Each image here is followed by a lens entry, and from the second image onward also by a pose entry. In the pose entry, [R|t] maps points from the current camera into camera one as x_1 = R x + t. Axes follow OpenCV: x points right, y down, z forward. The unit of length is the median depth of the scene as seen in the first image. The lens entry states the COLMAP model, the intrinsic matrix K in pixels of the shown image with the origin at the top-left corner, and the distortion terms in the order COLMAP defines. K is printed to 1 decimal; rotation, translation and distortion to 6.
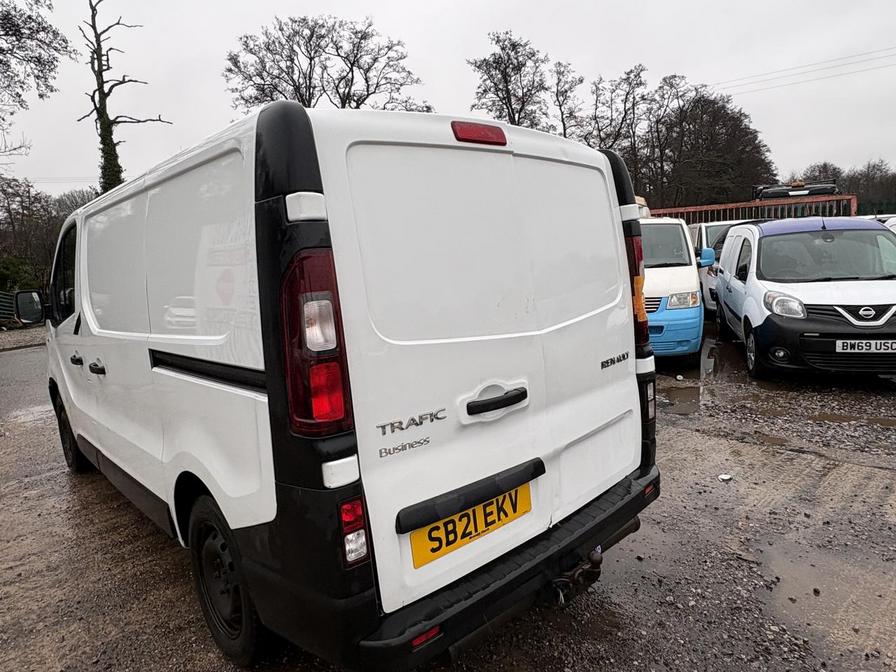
lens RADIAL K [[569.3, 0, 449.8], [0, 569.3, 333.7], [0, 0, 1]] dist [0.003925, -0.000996]
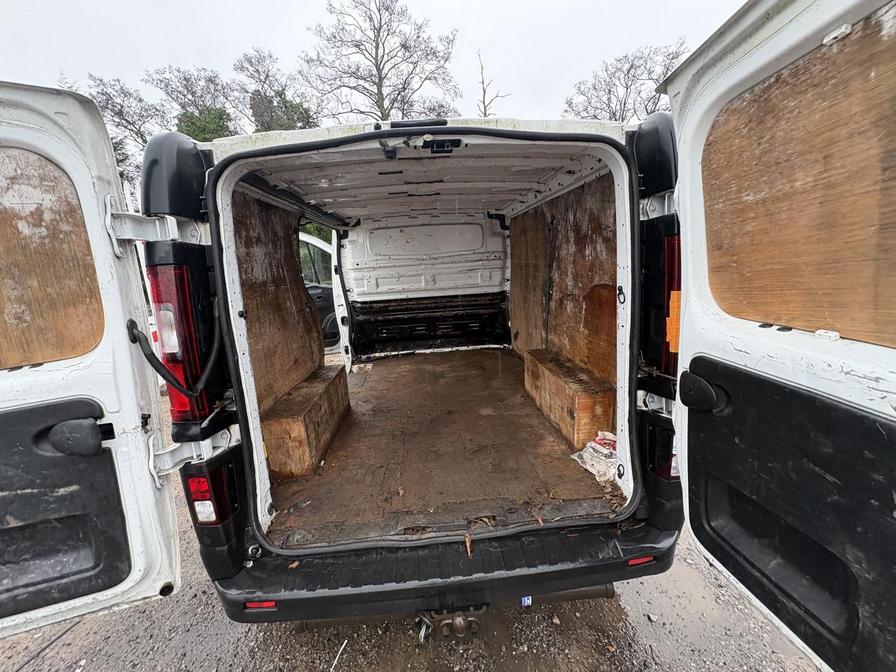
lens RADIAL K [[356.2, 0, 448.2], [0, 356.2, 337.0], [0, 0, 1]] dist [0.000464, 0.000249]
pose [[0.772440, 0.157404, -0.615273, 0.391036], [-0.073784, 0.984481, 0.159226, -0.092698], [0.630787, -0.077595, 0.772066, 0.458983]]
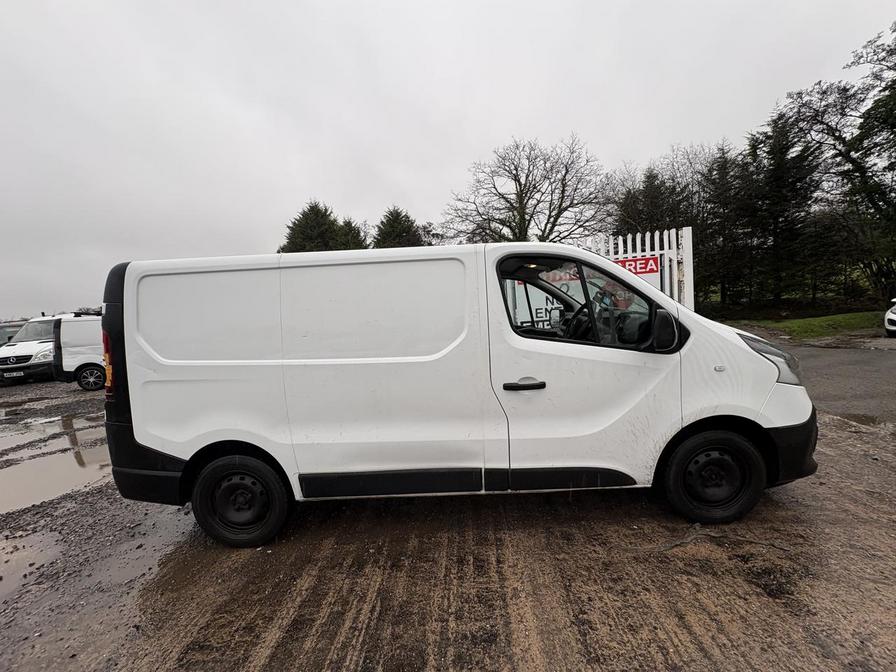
lens RADIAL K [[356.2, 0, 449.2], [0, 356.2, 334.2], [0, 0, 1]] dist [0.000464, 0.000249]
pose [[-0.699808, 0.155947, -0.697101, 0.357133], [0.005510, 0.977028, 0.213038, -0.340196], [0.714310, 0.145244, -0.684592, 2.269021]]
